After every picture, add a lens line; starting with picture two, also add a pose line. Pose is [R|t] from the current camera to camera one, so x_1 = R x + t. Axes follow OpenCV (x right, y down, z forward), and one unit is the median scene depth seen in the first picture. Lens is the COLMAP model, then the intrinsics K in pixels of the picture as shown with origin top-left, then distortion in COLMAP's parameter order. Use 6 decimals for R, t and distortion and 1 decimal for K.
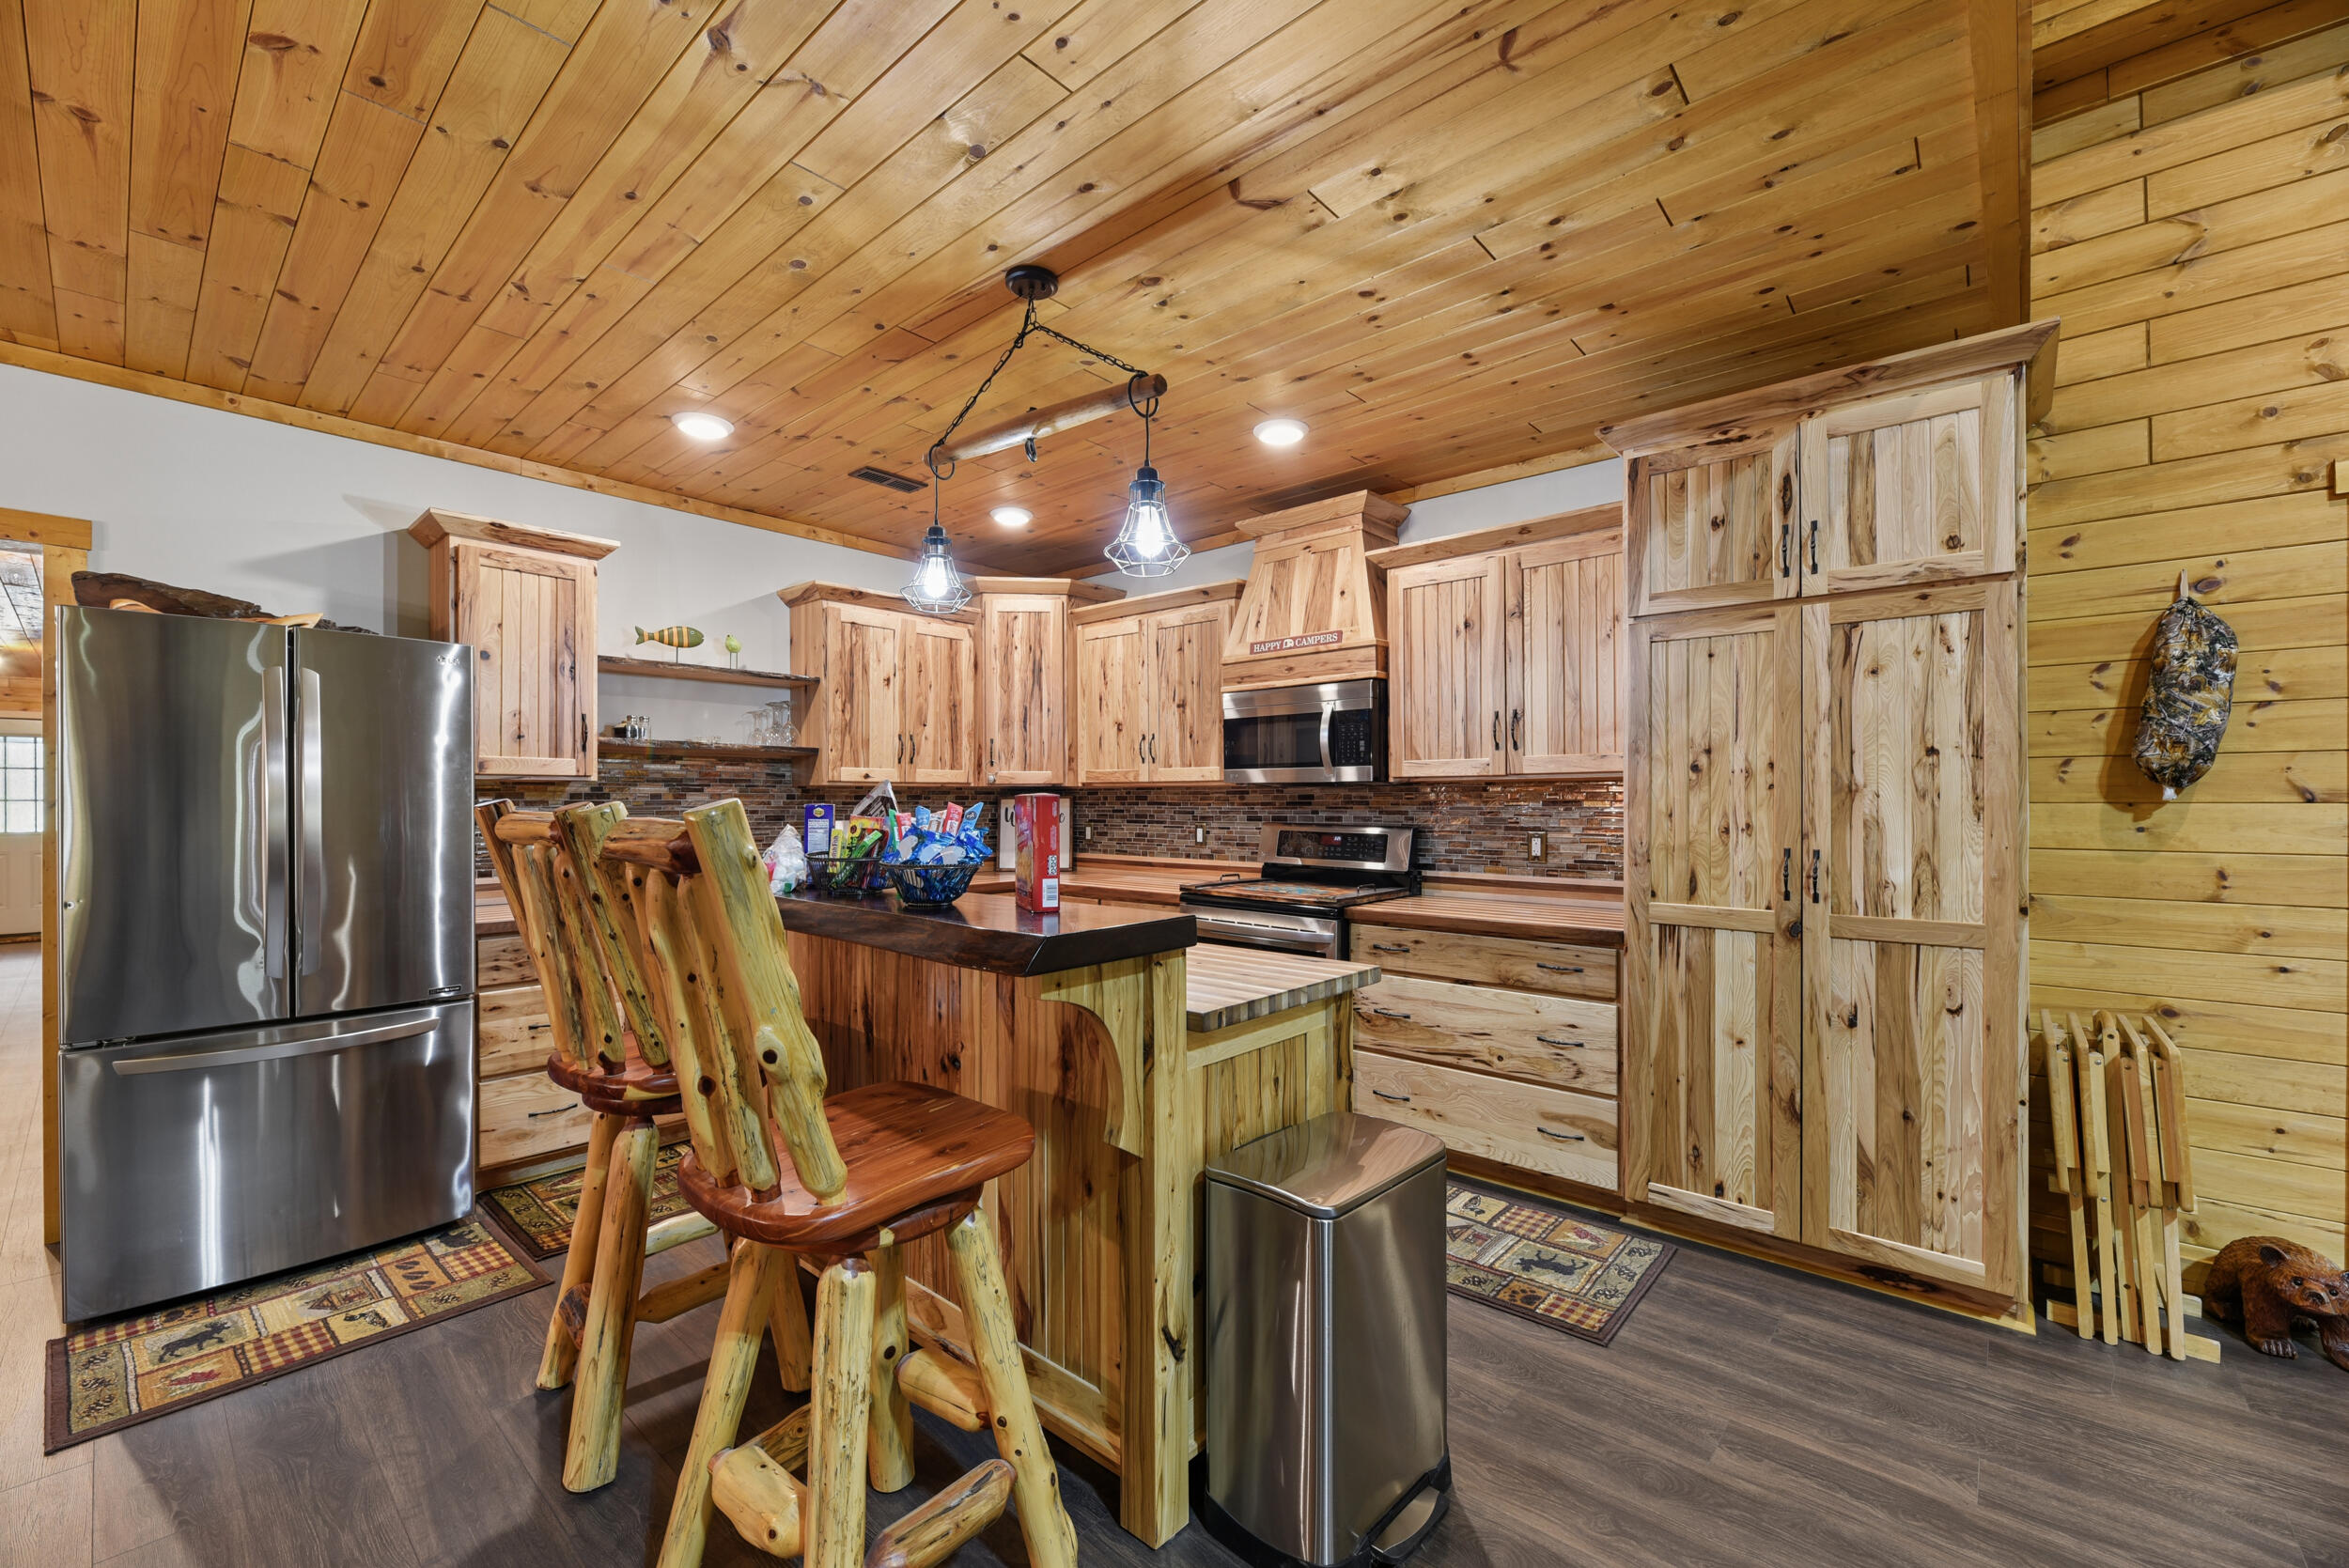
lens RADIAL K [[951.8, 0, 1170.5], [0, 951.8, 800.0], [0, 0, 1]] dist [-0.002757, -0.001953]
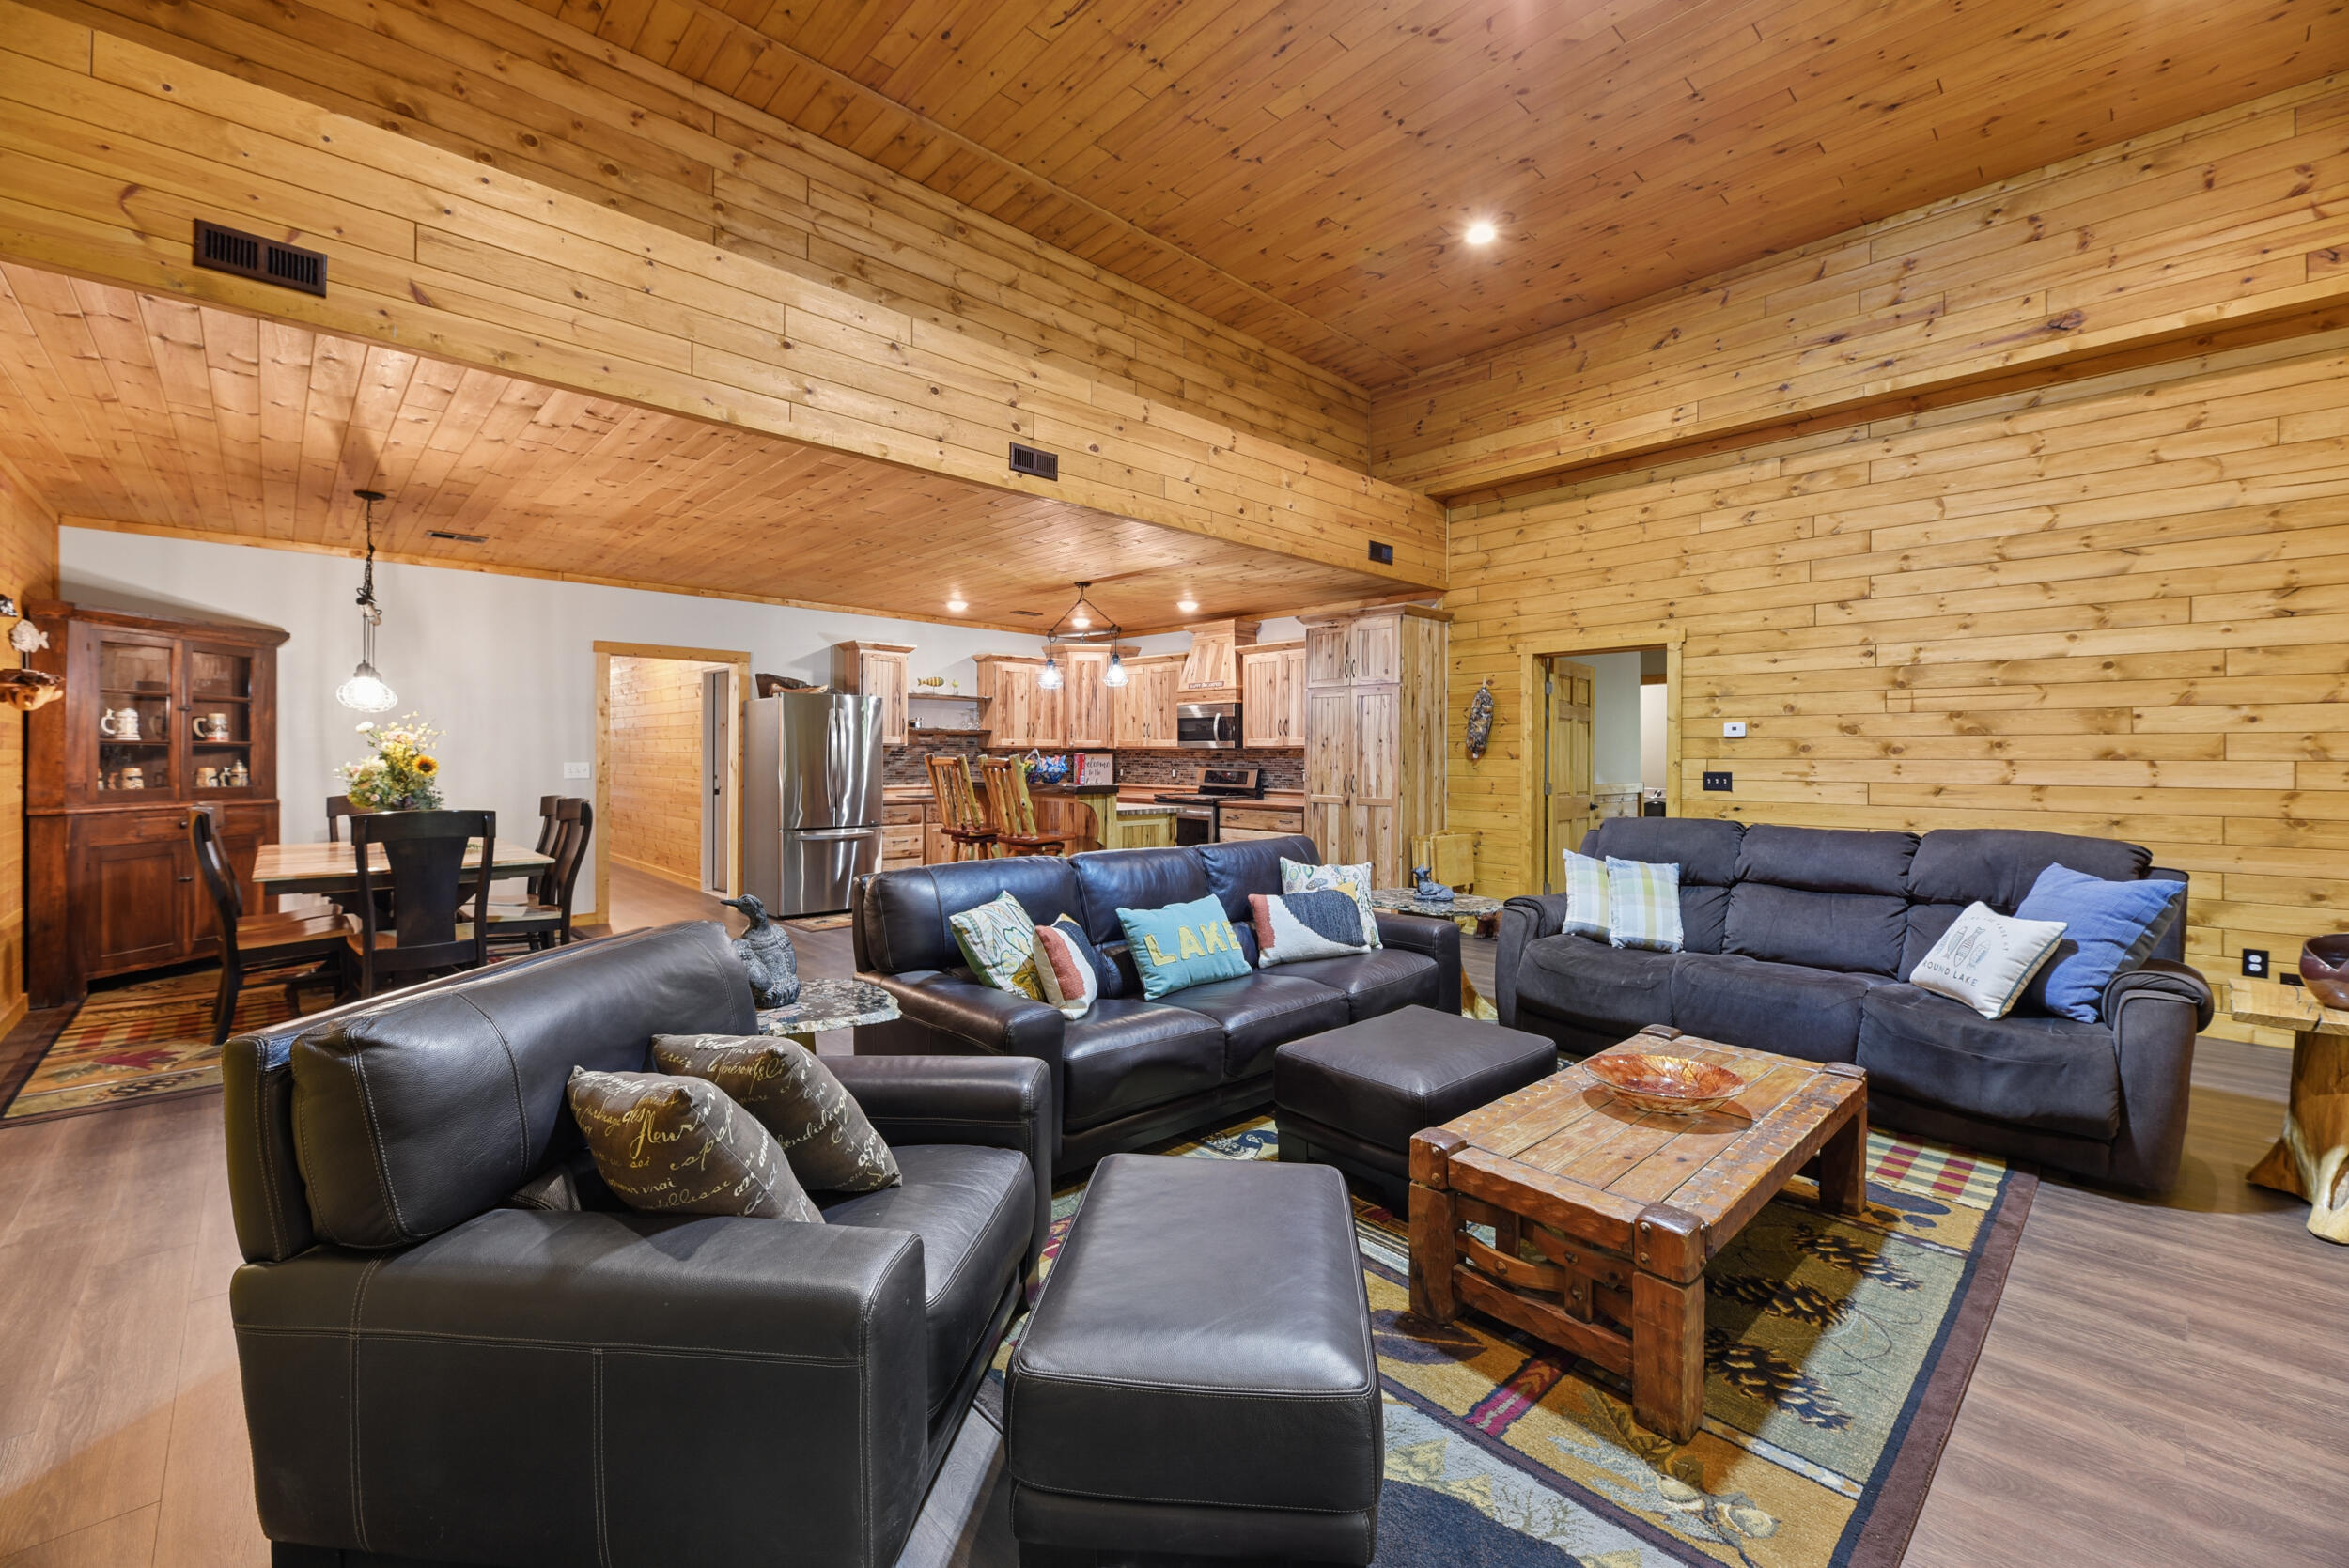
lens RADIAL K [[951.8, 0, 1183.9], [0, 951.8, 774.2], [0, 0, 1]] dist [-0.002757, -0.001953]
pose [[0.996995, 0.009031, -0.076937, 0.270935], [-0.007534, 0.999777, 0.019724, -0.000899], [0.077098, -0.019085, 0.996841, -1.310924]]
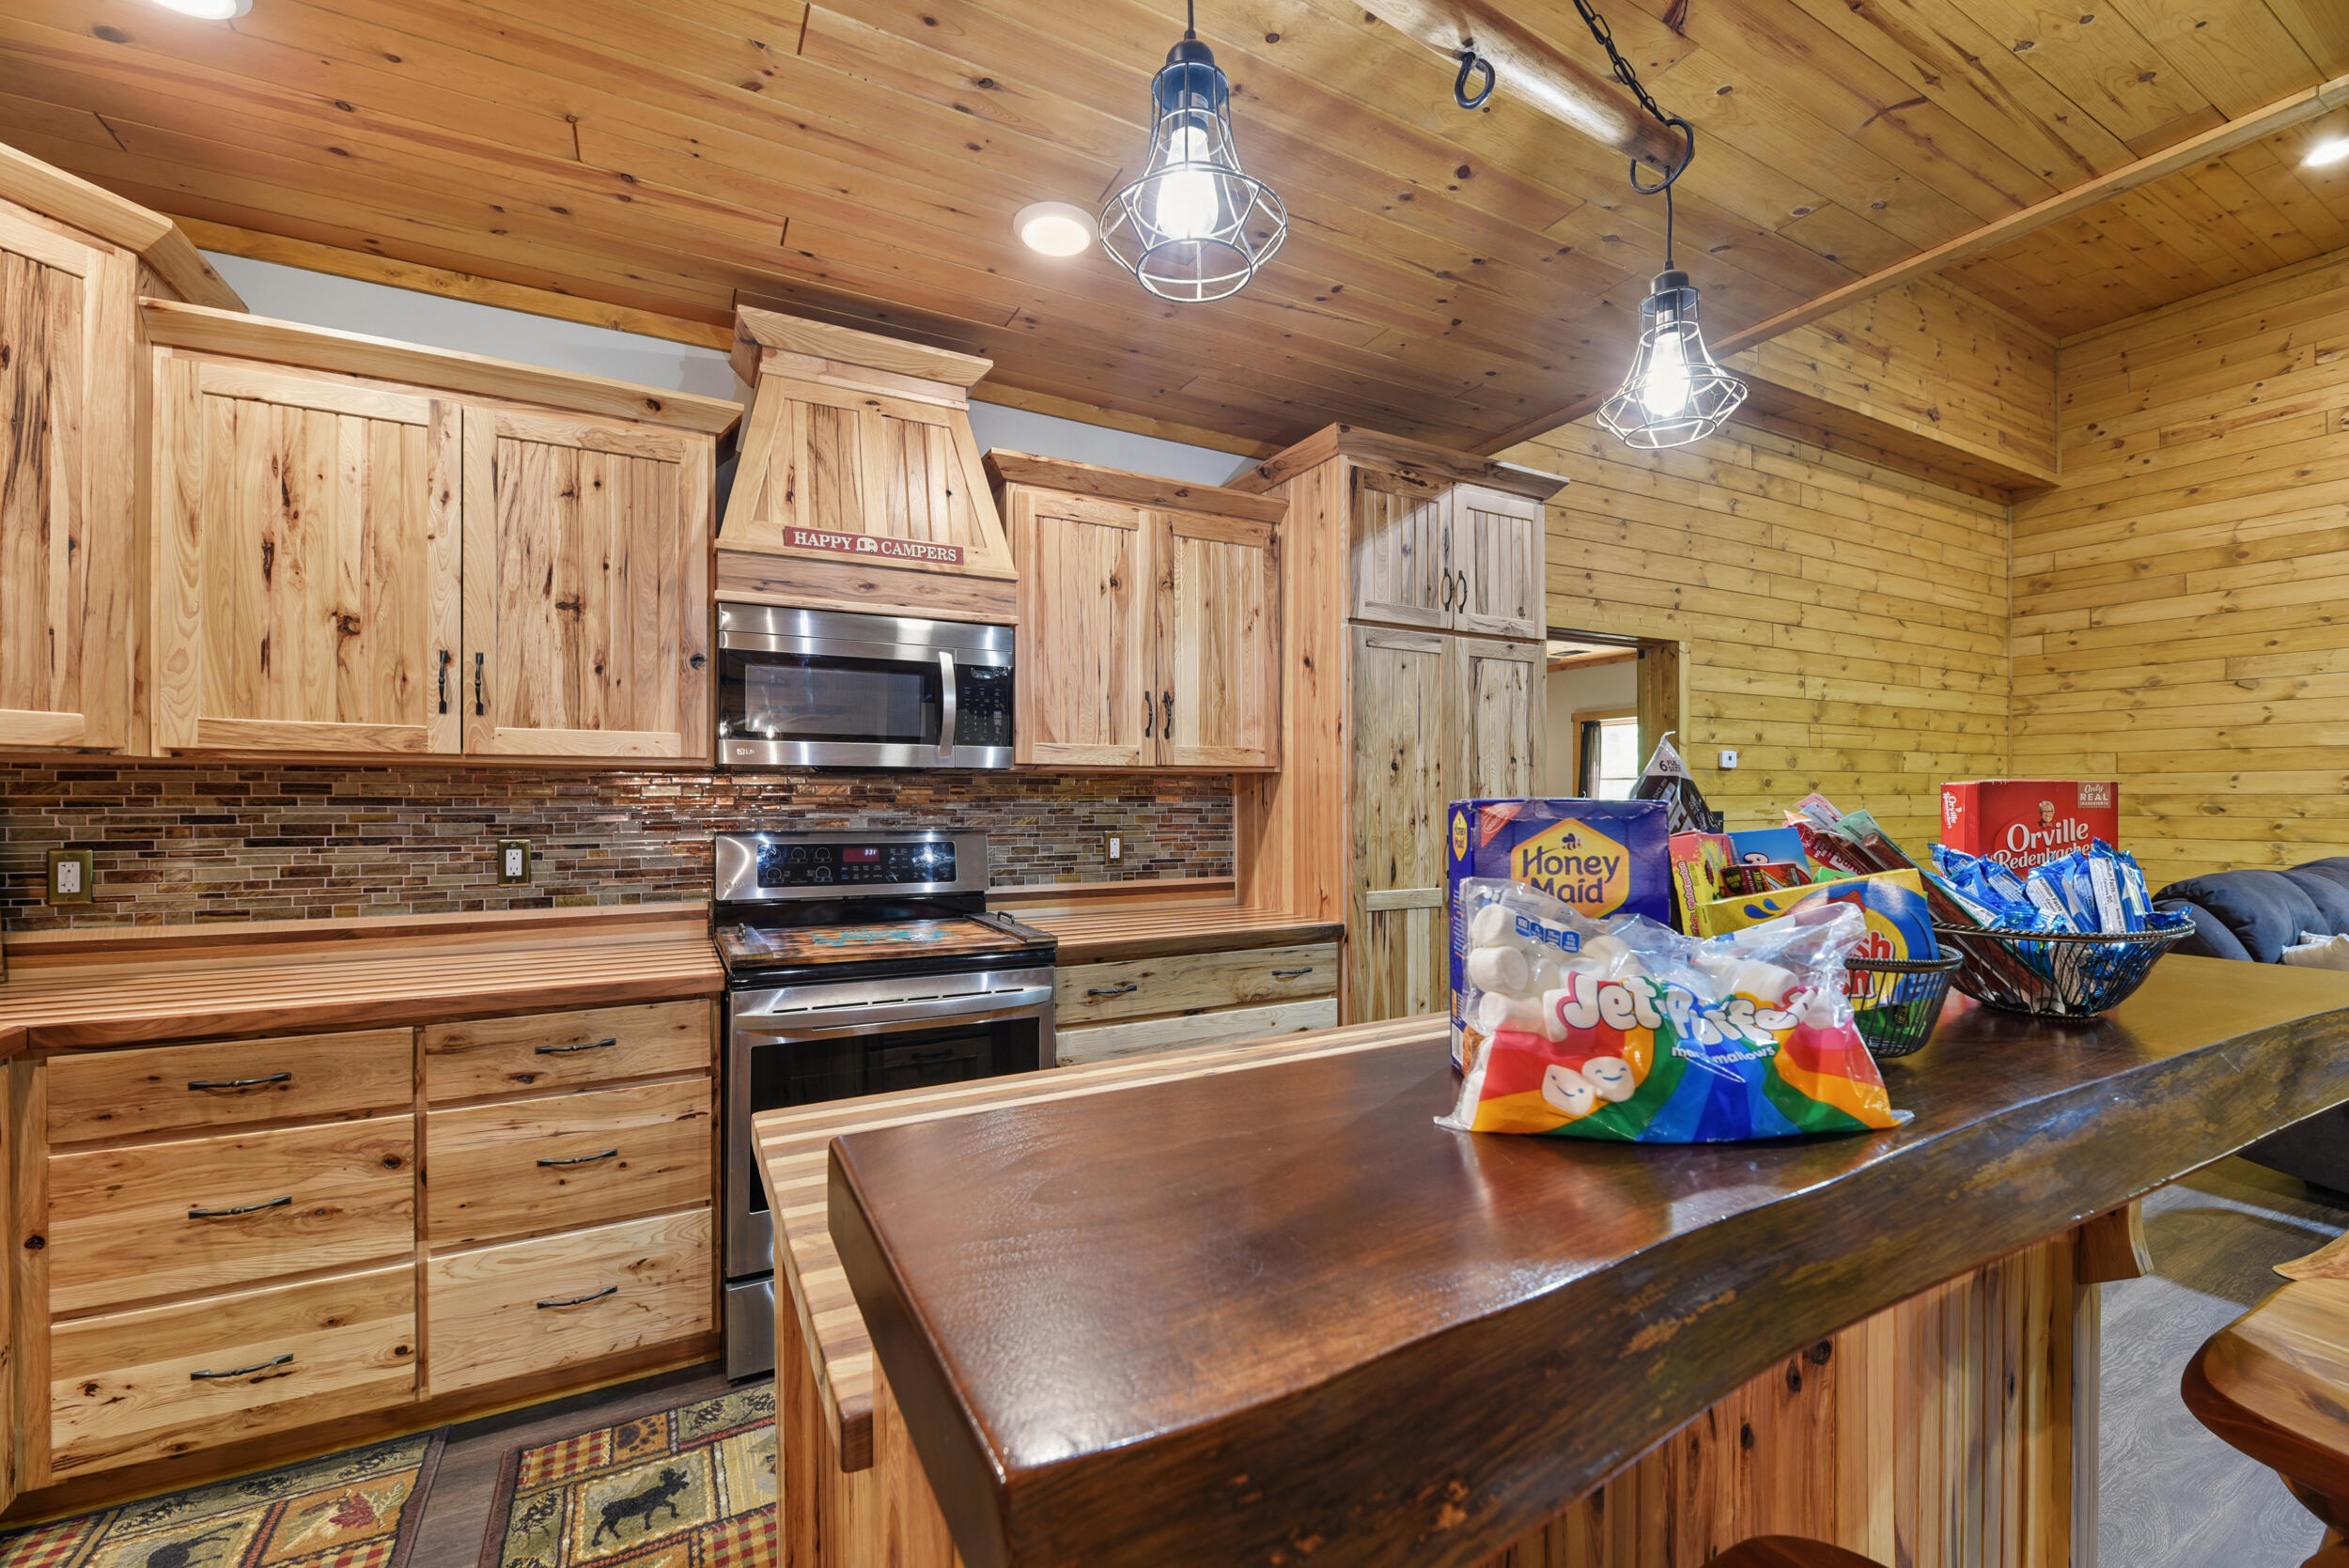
lens RADIAL K [[951.8, 0, 1168.6], [0, 951.8, 792.8], [0, 0, 1]] dist [-0.002757, -0.001953]
pose [[0.342491, 0.005435, 0.939505, -0.430662], [-0.000717, 0.999984, -0.005523, 0.002827], [-0.939521, 0.001218, 0.342490, 0.646982]]
